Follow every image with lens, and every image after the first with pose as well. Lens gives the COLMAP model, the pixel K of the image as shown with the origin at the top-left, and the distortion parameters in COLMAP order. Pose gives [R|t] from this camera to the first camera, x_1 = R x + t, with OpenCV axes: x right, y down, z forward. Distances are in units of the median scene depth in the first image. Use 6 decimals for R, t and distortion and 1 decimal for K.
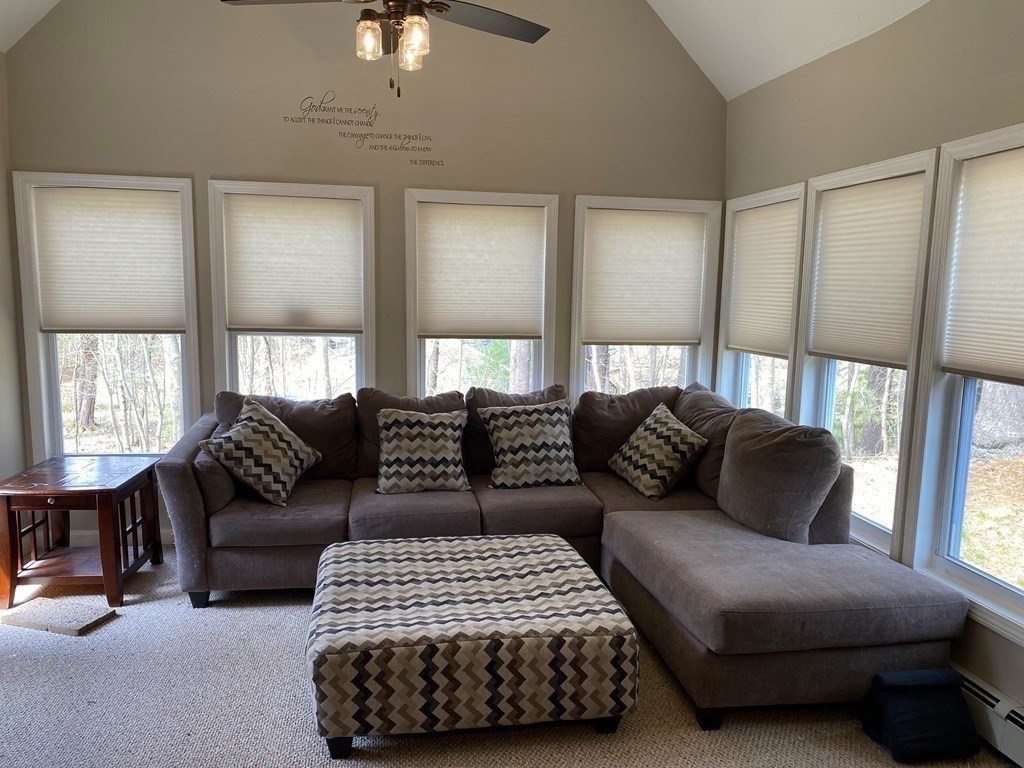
lens RADIAL K [[775.6, 0, 500.8], [0, 775.6, 391.1], [0, 0, 1]] dist [0.041559, -0.043838]
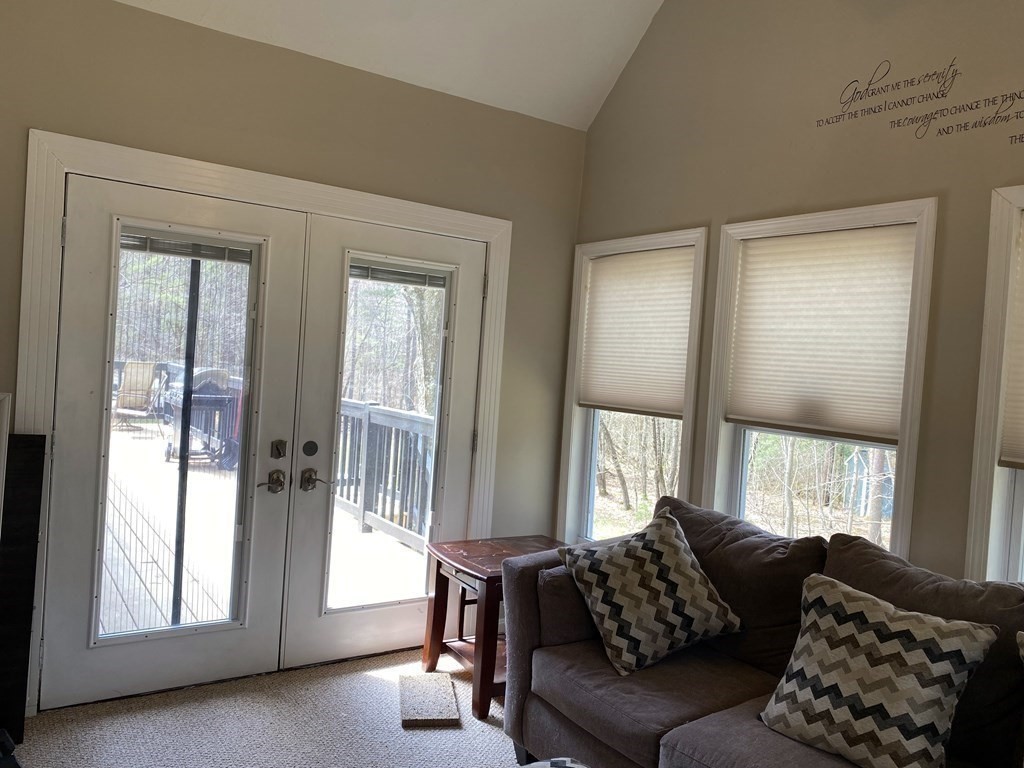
lens RADIAL K [[775.6, 0, 511.6], [0, 775.6, 383.8], [0, 0, 1]] dist [0.041559, -0.043838]
pose [[0.428872, 0.036393, -0.902632, 0.240540], [-0.179880, 0.982619, -0.045849, -0.043279], [0.885275, 0.182029, 0.427964, 0.512630]]
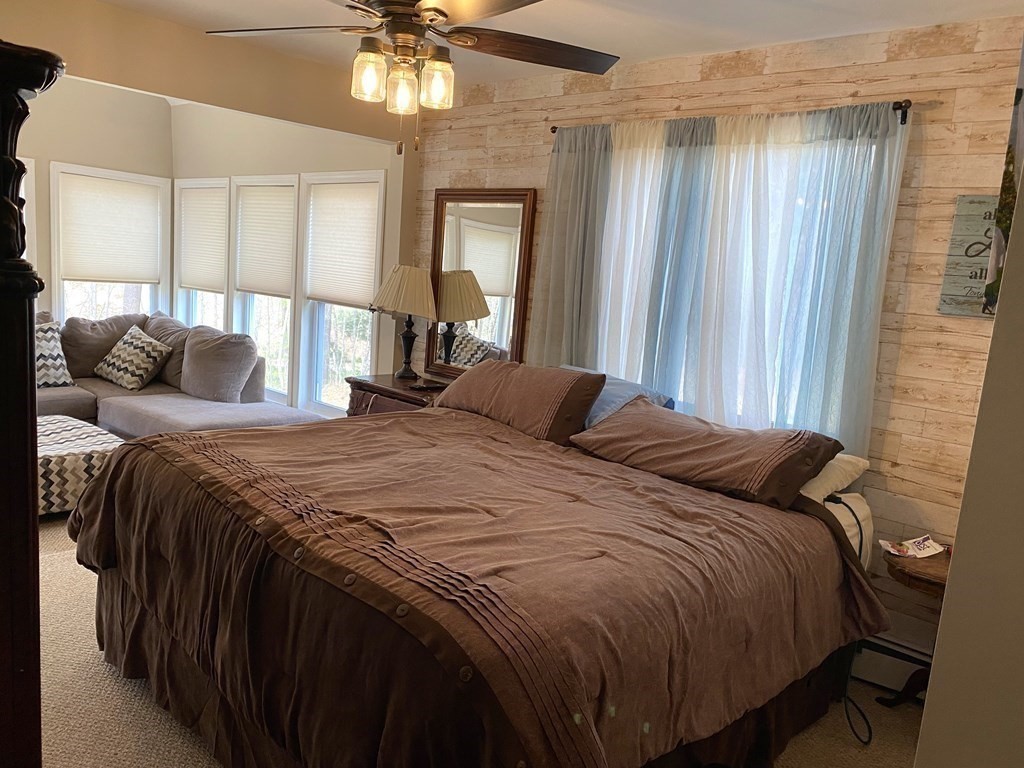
lens RADIAL K [[775.6, 0, 506.2], [0, 775.6, 387.7], [0, 0, 1]] dist [0.041559, -0.043838]
pose [[0.773978, -0.061208, 0.630247, -0.177239], [0.023539, 0.997410, 0.067958, 0.051956], [-0.632775, -0.037762, 0.773415, -0.536540]]
